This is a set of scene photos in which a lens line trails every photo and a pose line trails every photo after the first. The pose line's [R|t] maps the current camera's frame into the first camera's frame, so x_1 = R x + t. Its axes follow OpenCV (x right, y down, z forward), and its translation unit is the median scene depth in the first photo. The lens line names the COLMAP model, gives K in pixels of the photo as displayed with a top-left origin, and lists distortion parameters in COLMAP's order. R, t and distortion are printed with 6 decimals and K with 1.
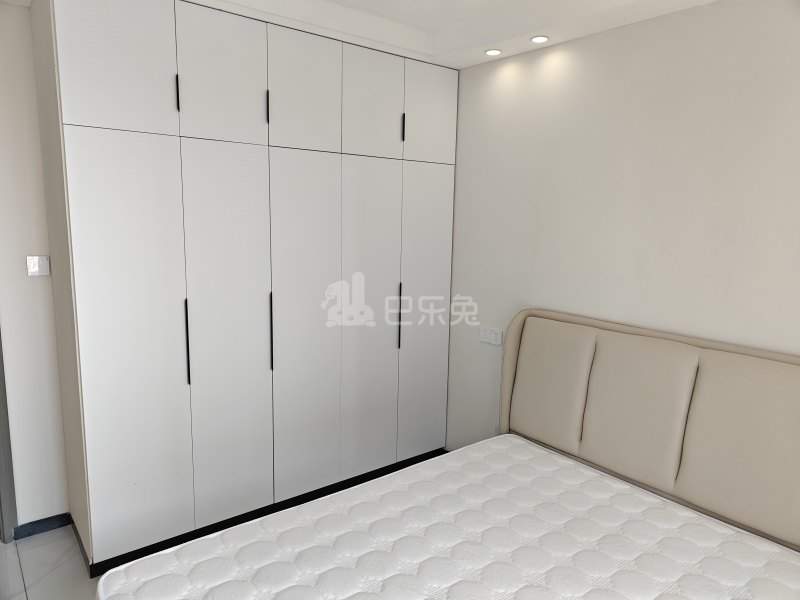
lens RADIAL K [[554.5, 0, 400.0], [0, 554.5, 300.0], [0, 0, 1]] dist [0.026813, -0.003362]
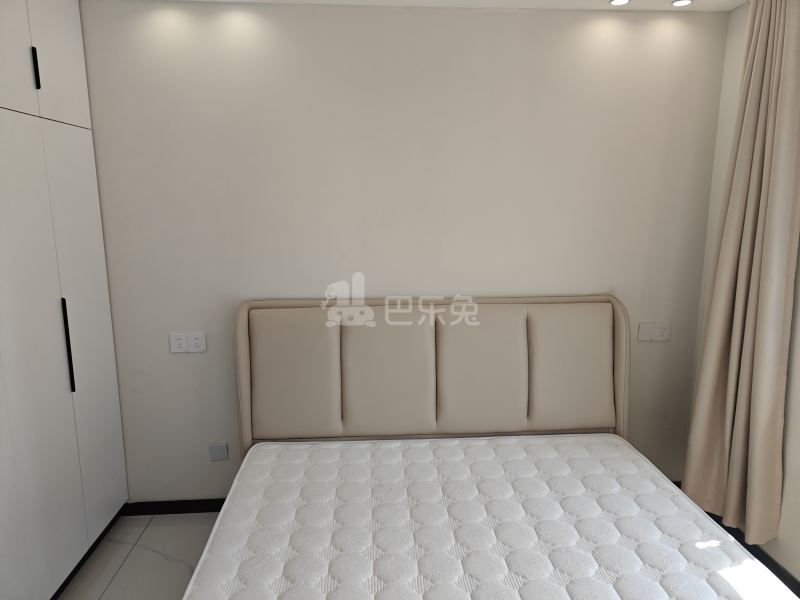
lens RADIAL K [[555.0, 0, 398.4], [0, 555.0, 296.3], [0, 0, 1]] dist [0.012113, 0.002976]
pose [[0.571222, -0.168229, 0.803371, -0.387202], [0.136795, 0.984594, 0.108912, -0.064063], [-0.809316, 0.047684, 0.585435, 0.312951]]
